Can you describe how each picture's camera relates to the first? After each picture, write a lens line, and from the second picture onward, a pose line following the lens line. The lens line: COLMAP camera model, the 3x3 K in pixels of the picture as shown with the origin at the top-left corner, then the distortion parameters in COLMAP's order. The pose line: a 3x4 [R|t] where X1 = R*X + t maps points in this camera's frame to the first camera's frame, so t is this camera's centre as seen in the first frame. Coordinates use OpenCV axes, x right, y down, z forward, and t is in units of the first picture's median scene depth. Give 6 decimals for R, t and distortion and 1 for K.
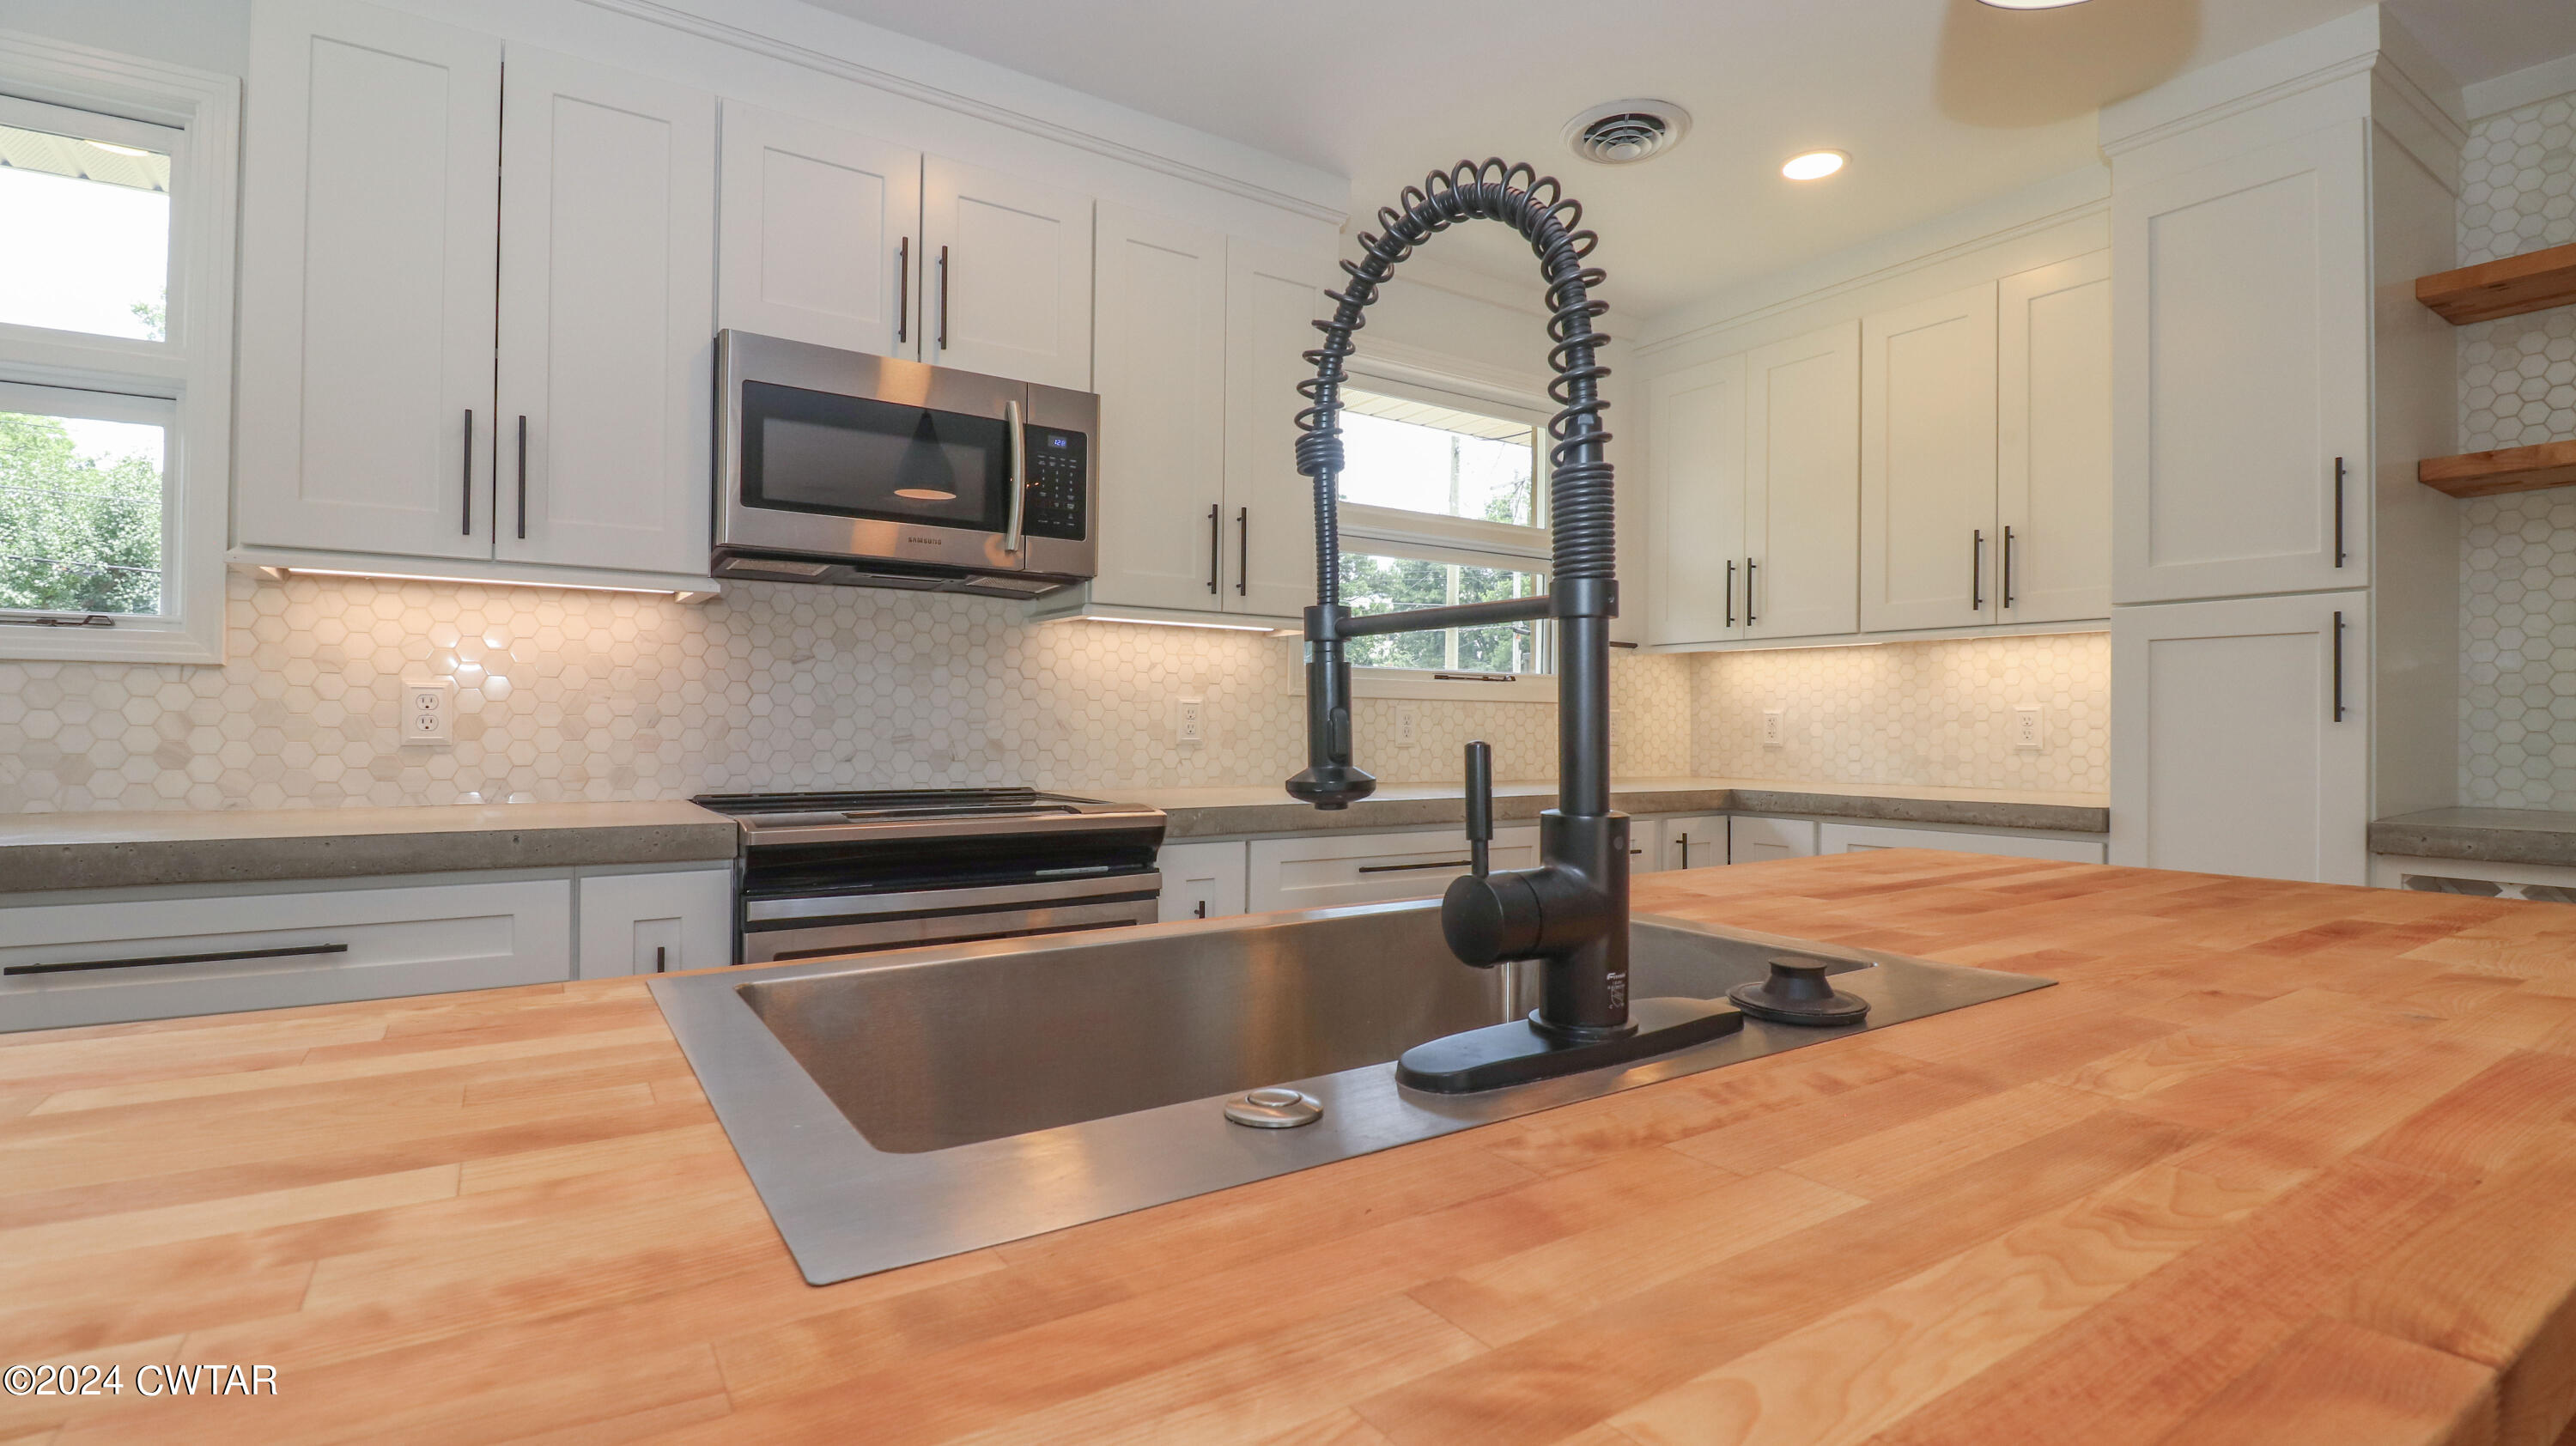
lens RADIAL K [[1197.3, 0, 1296.2], [0, 1197.3, 719.7], [0, 0, 1]] dist [0.001188, -0.014303]
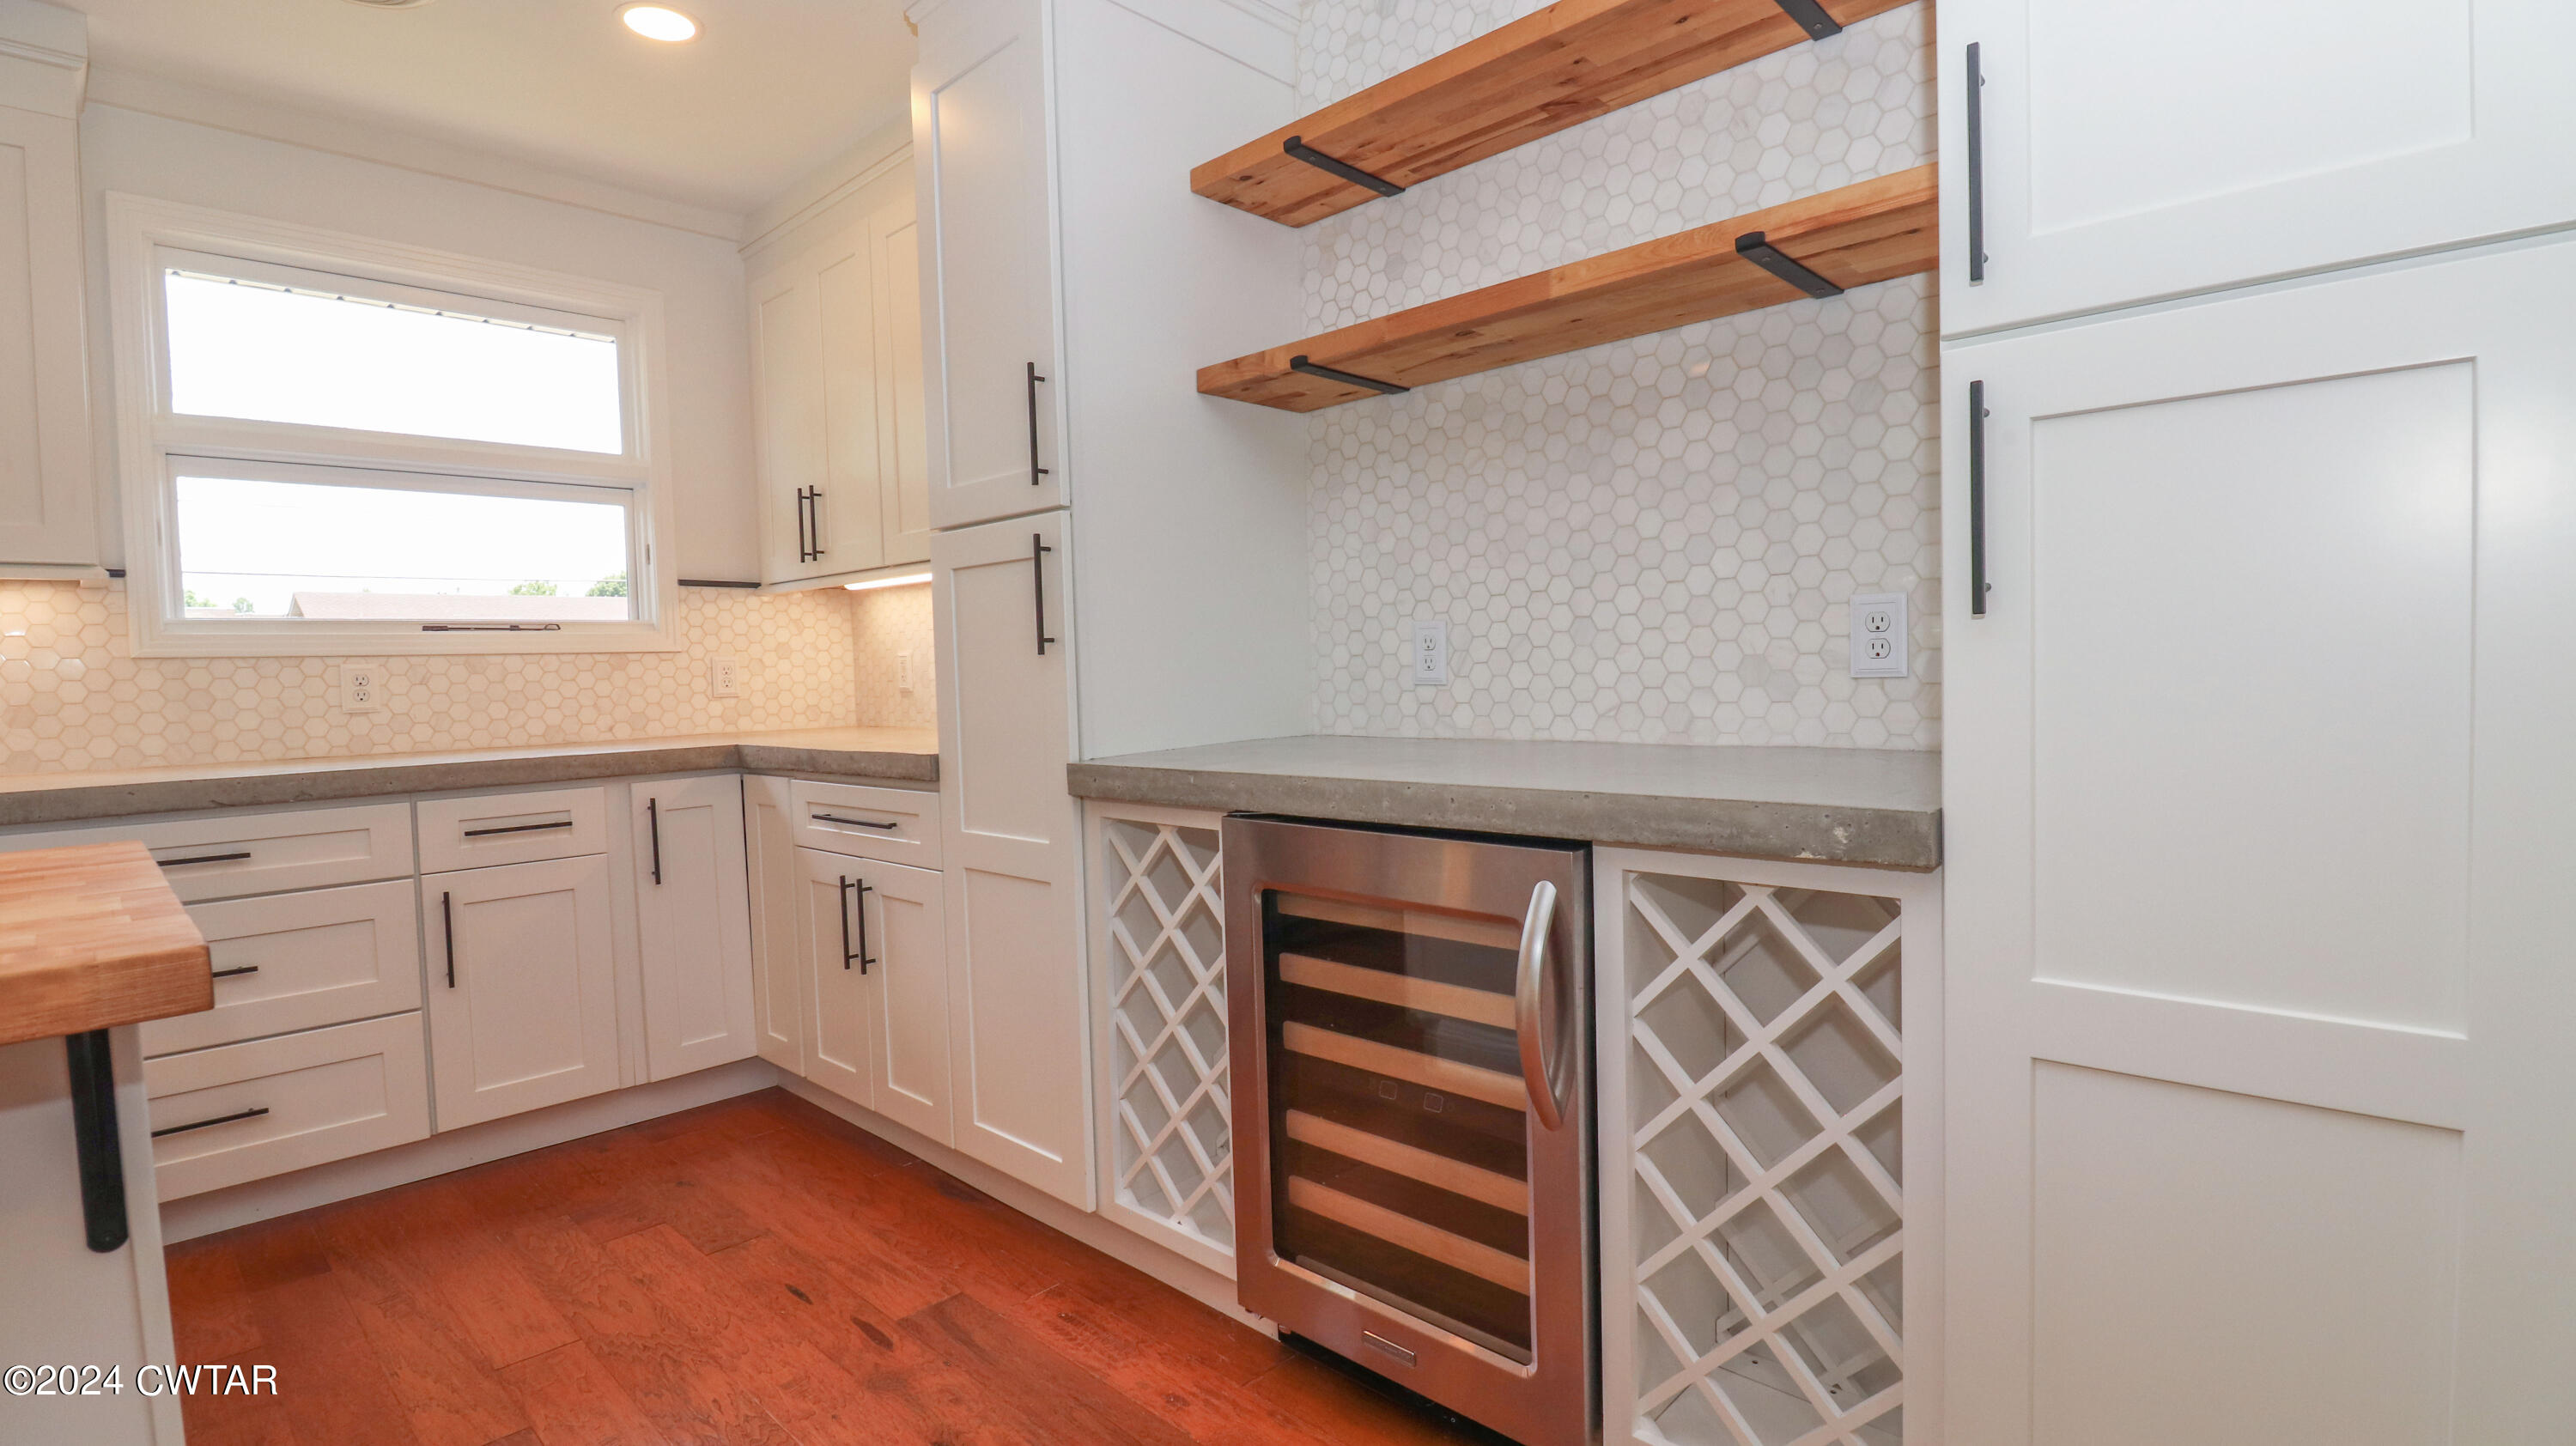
lens RADIAL K [[1197.3, 0, 1296.2], [0, 1197.3, 719.7], [0, 0, 1]] dist [0.001188, -0.014303]
pose [[0.974139, -0.046567, 0.221100, 0.770687], [0.035497, 0.997922, 0.053784, 0.008192], [-0.223145, -0.044544, 0.973767, 0.046732]]
